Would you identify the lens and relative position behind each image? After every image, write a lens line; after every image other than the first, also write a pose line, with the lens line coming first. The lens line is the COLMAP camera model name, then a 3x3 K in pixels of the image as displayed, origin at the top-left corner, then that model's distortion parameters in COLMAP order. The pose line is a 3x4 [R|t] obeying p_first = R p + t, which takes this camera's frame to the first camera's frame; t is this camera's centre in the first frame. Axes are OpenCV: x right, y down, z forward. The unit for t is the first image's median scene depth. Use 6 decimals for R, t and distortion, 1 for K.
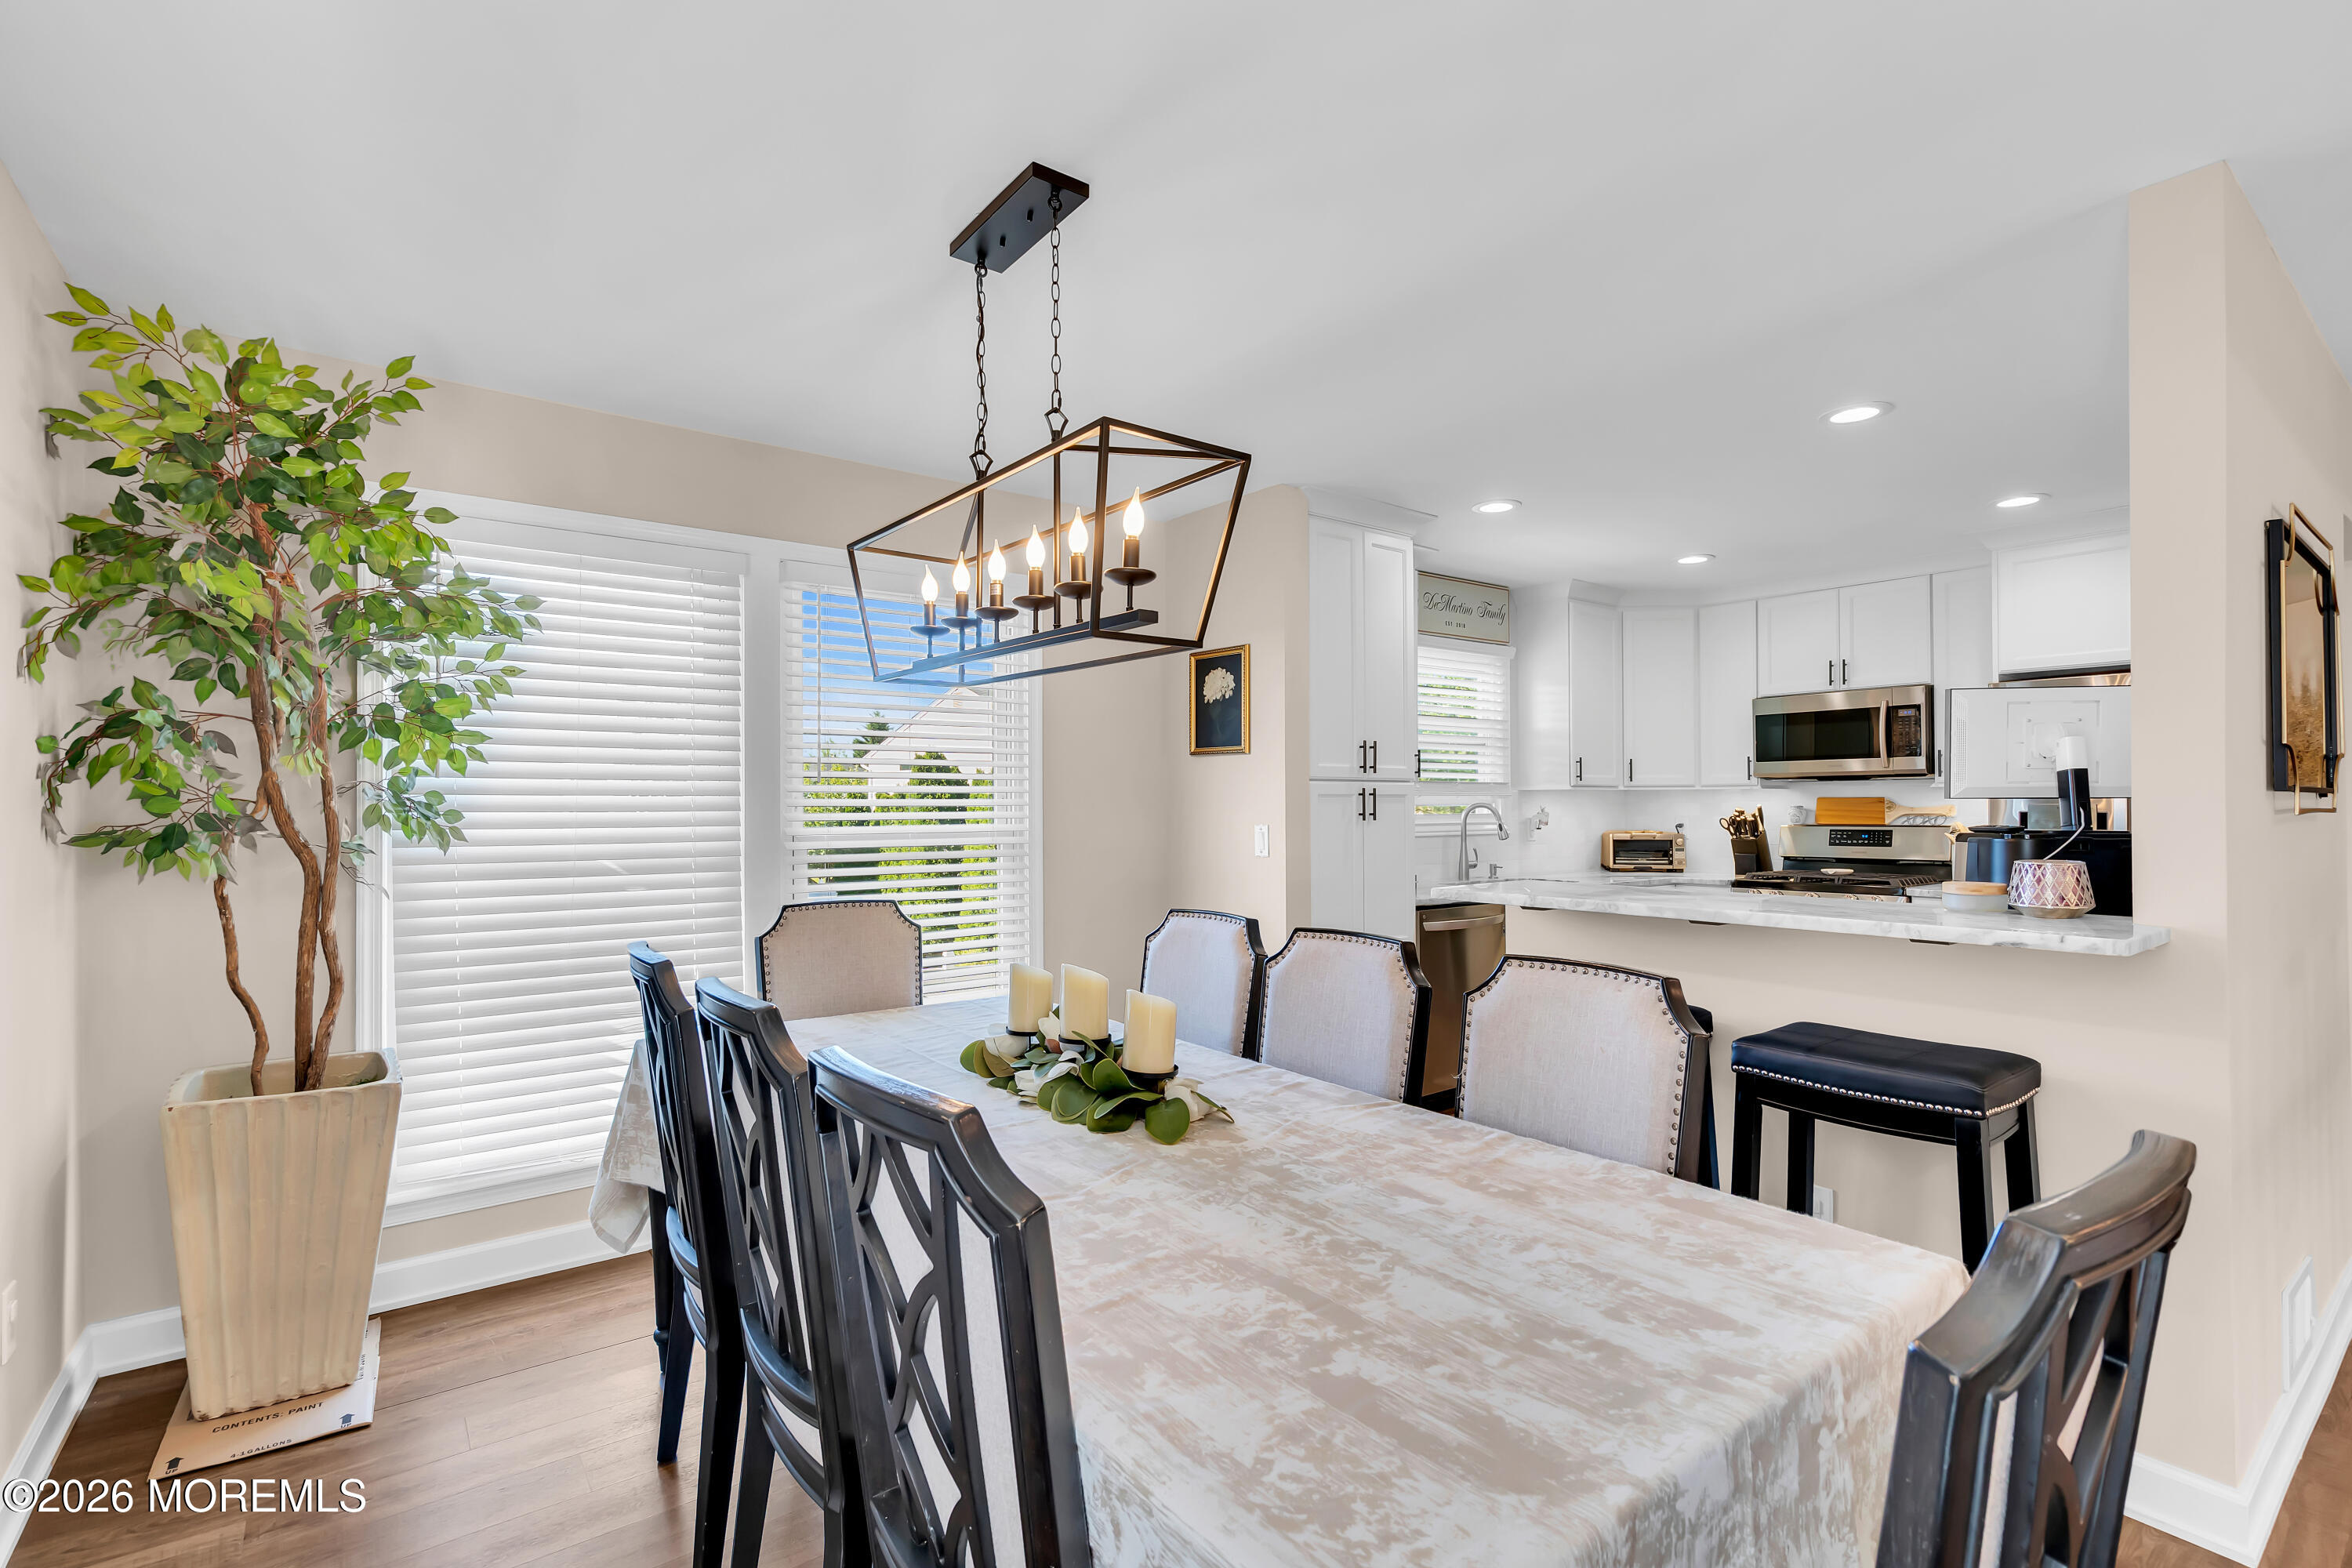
lens RADIAL K [[1060.8, 0, 1166.4], [0, 1060.8, 793.4], [0, 0, 1]] dist [0.001387, 0.000621]
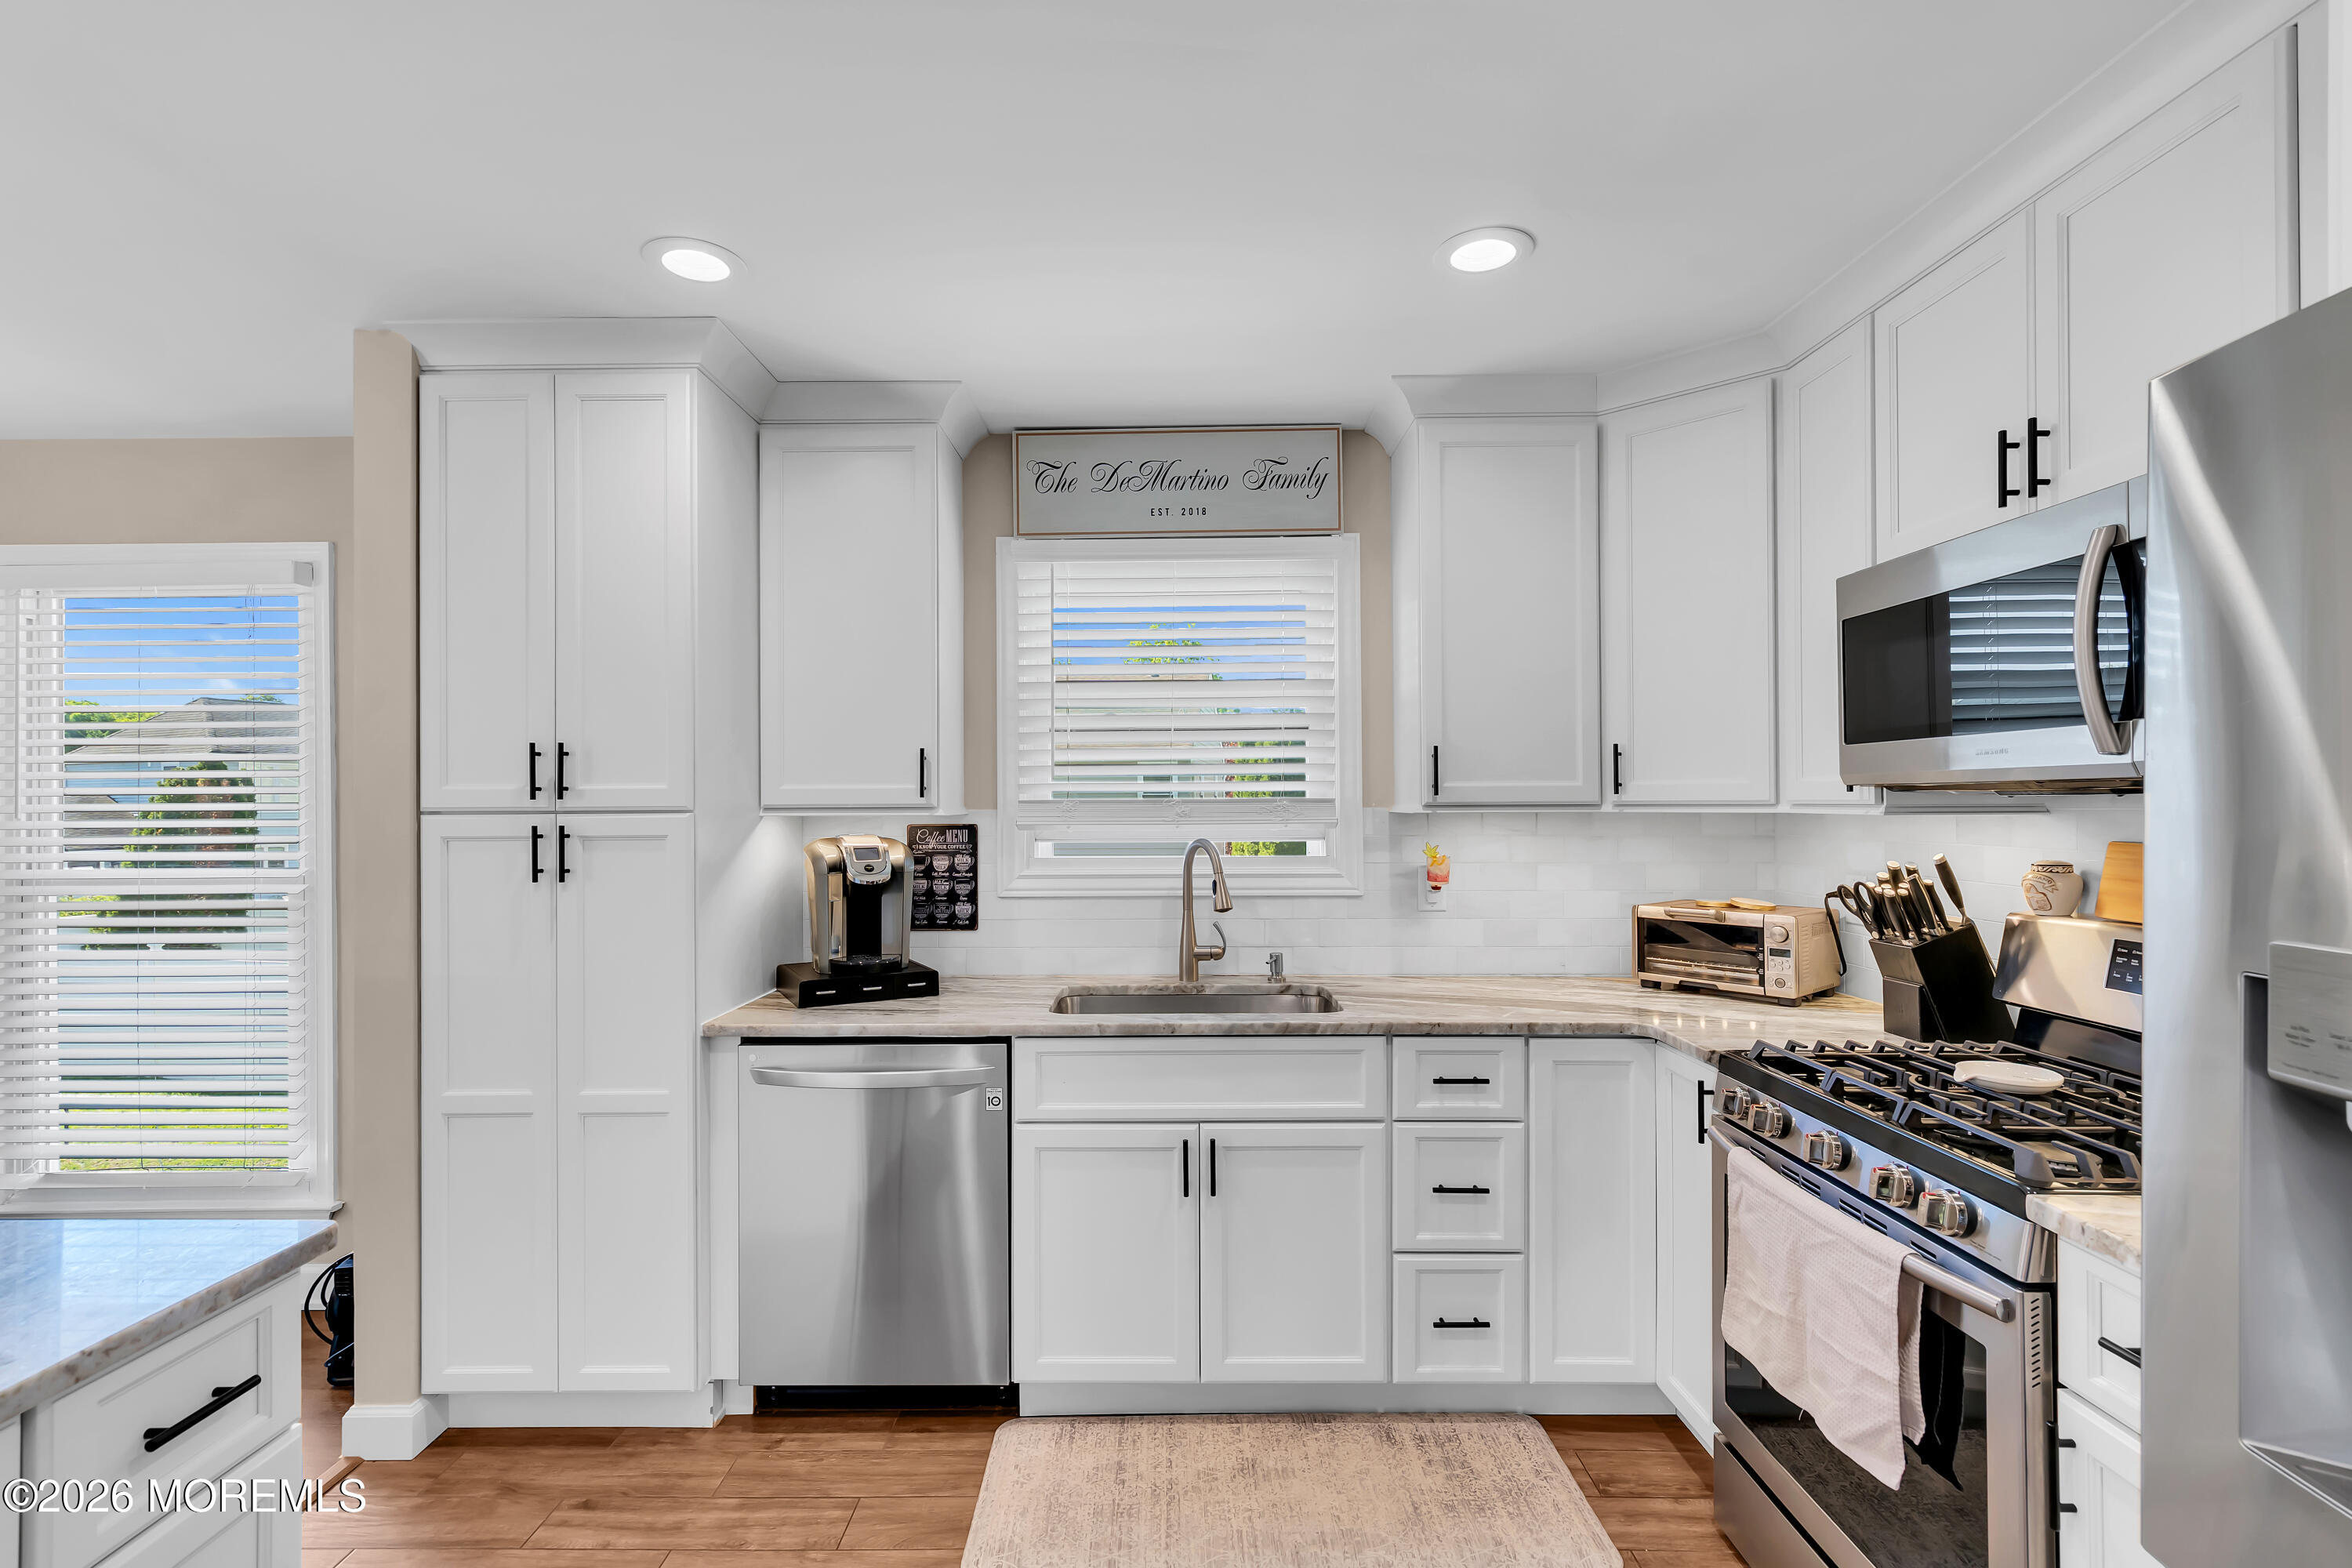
lens RADIAL K [[1085.1, 0, 1175.6], [0, 1085.1, 798.9], [0, 0, 1]] dist [0.004584, 0.001537]
pose [[0.790866, -0.002227, -0.611986, 0.820585], [0.008869, 0.999930, 0.007823, -0.020792], [0.611925, -0.011614, 0.790830, 0.741242]]
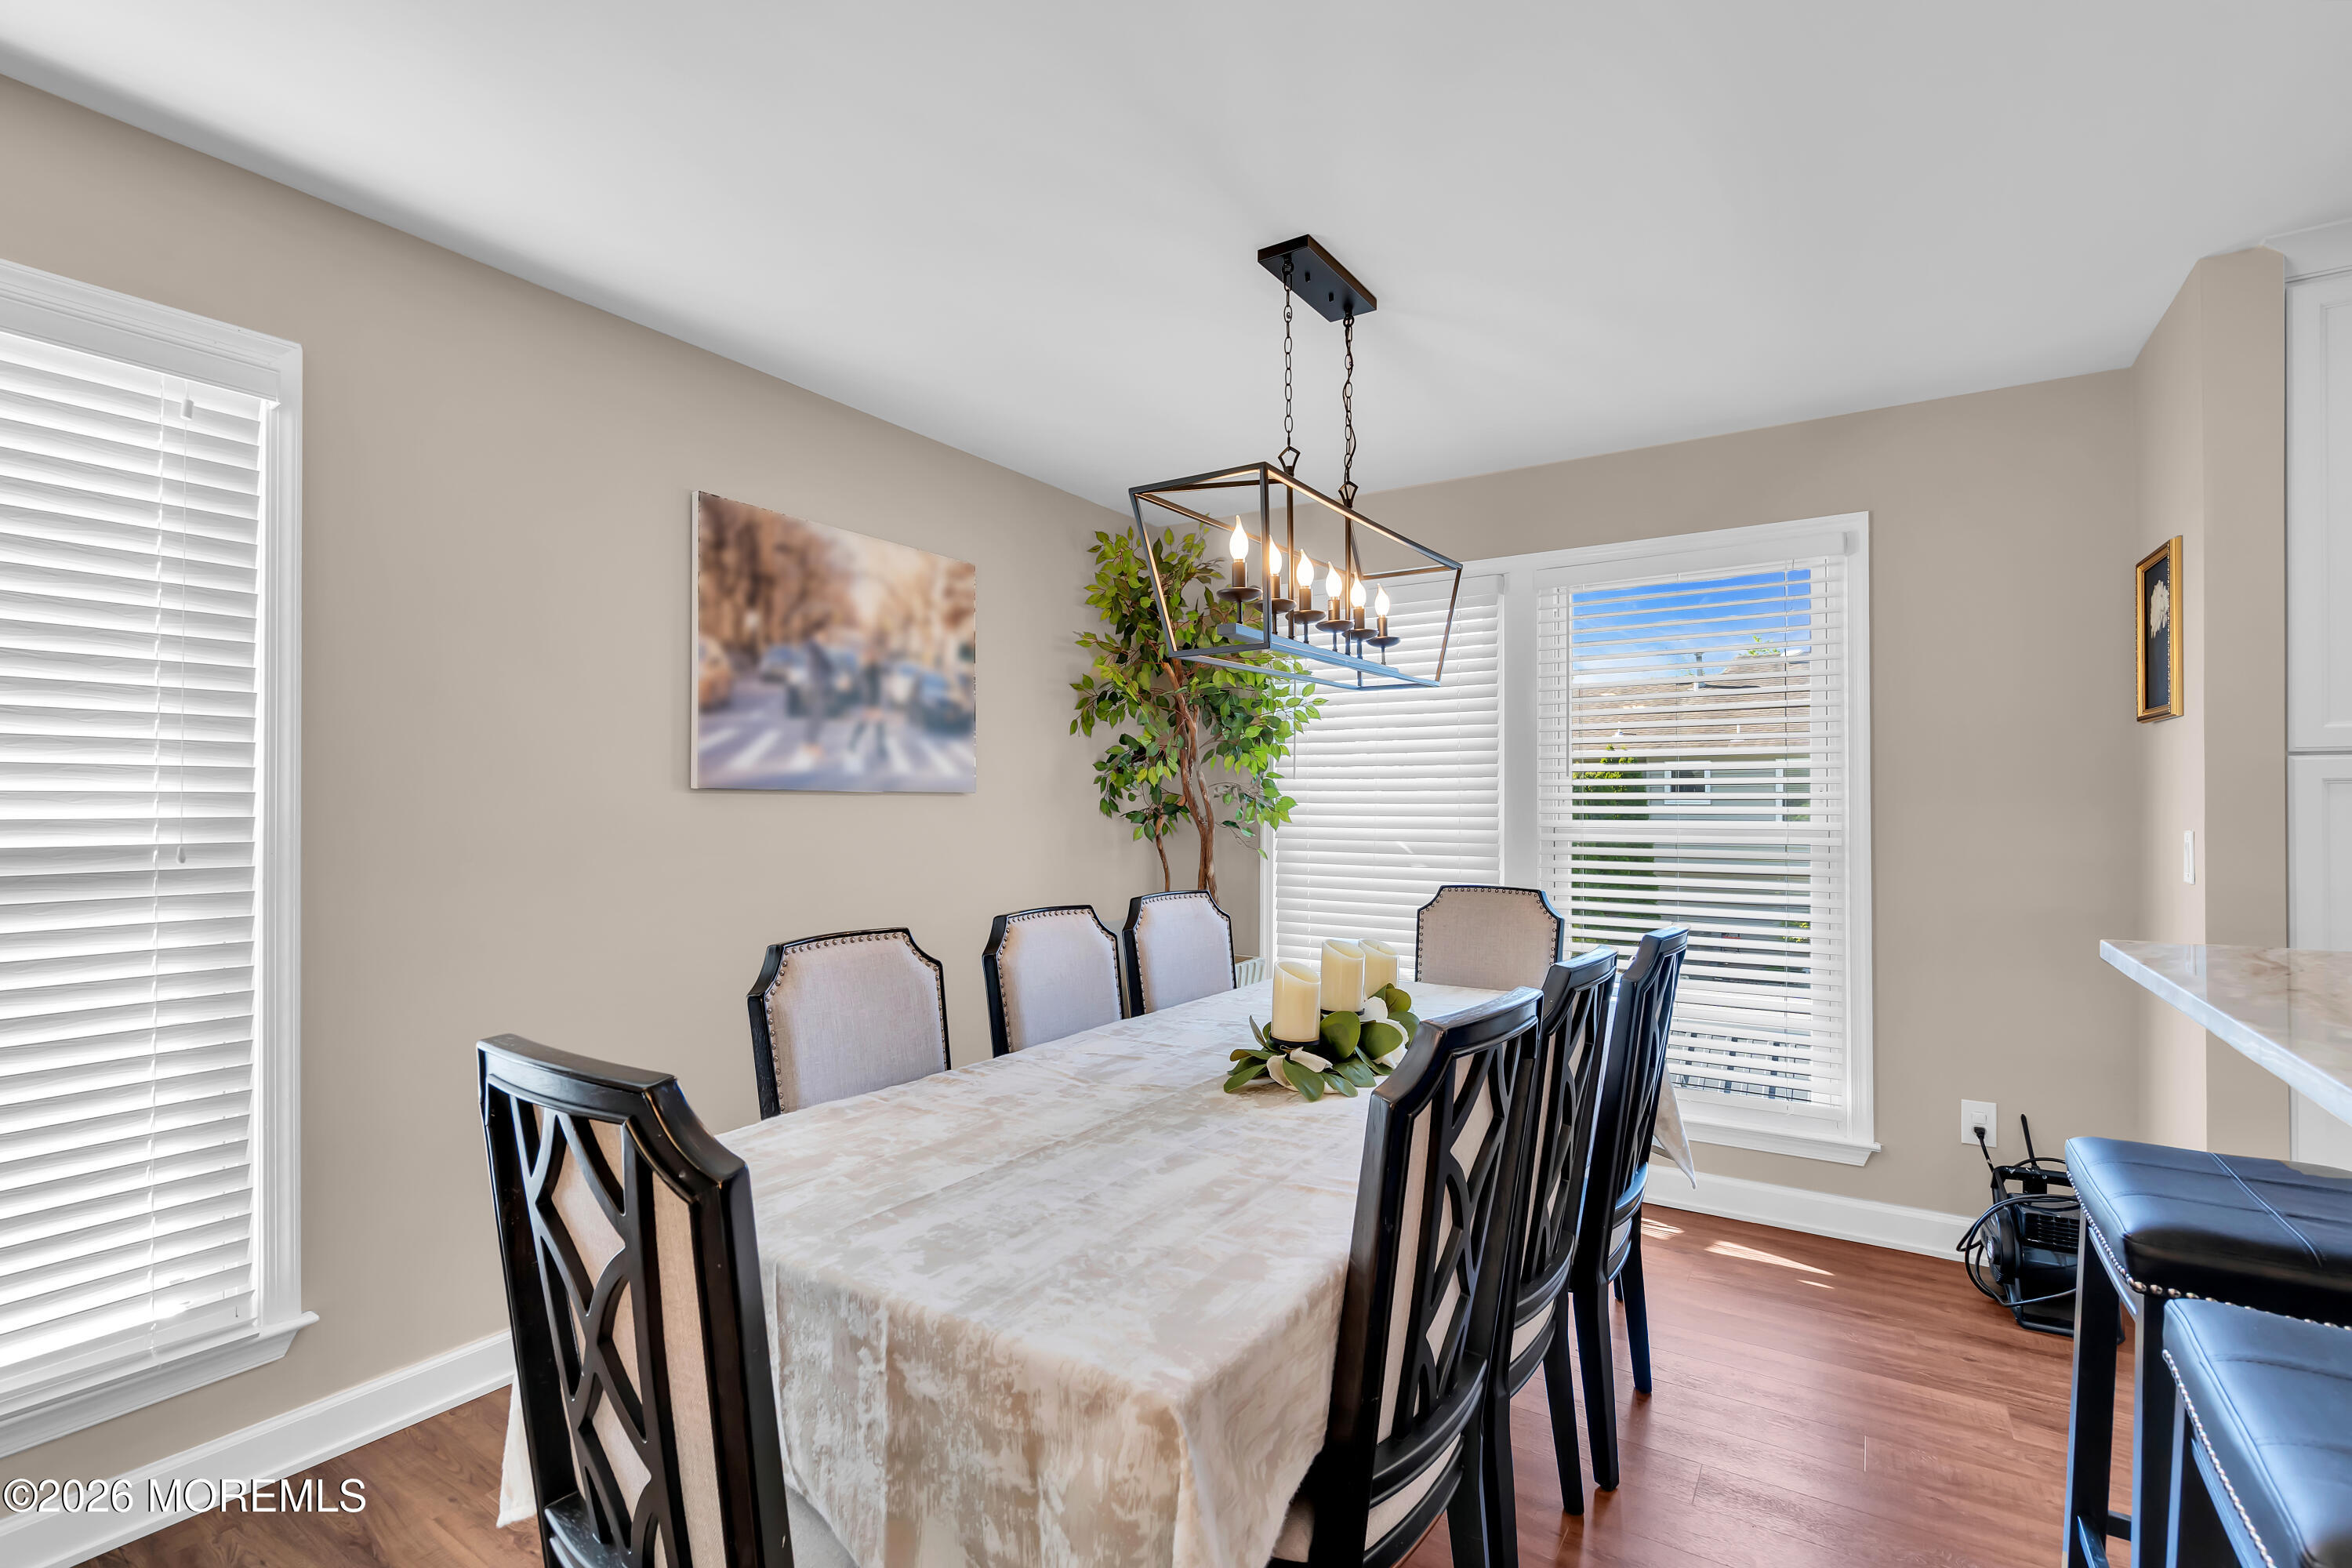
lens RADIAL K [[1085.1, 0, 1175.6], [0, 1085.1, 798.9], [0, 0, 1]] dist [0.004584, 0.001537]
pose [[0.336600, 0.000339, -0.941648, 0.475418], [0.007082, 0.999971, 0.002892, 0.005056], [0.941621, -0.007642, 0.336588, 0.244272]]
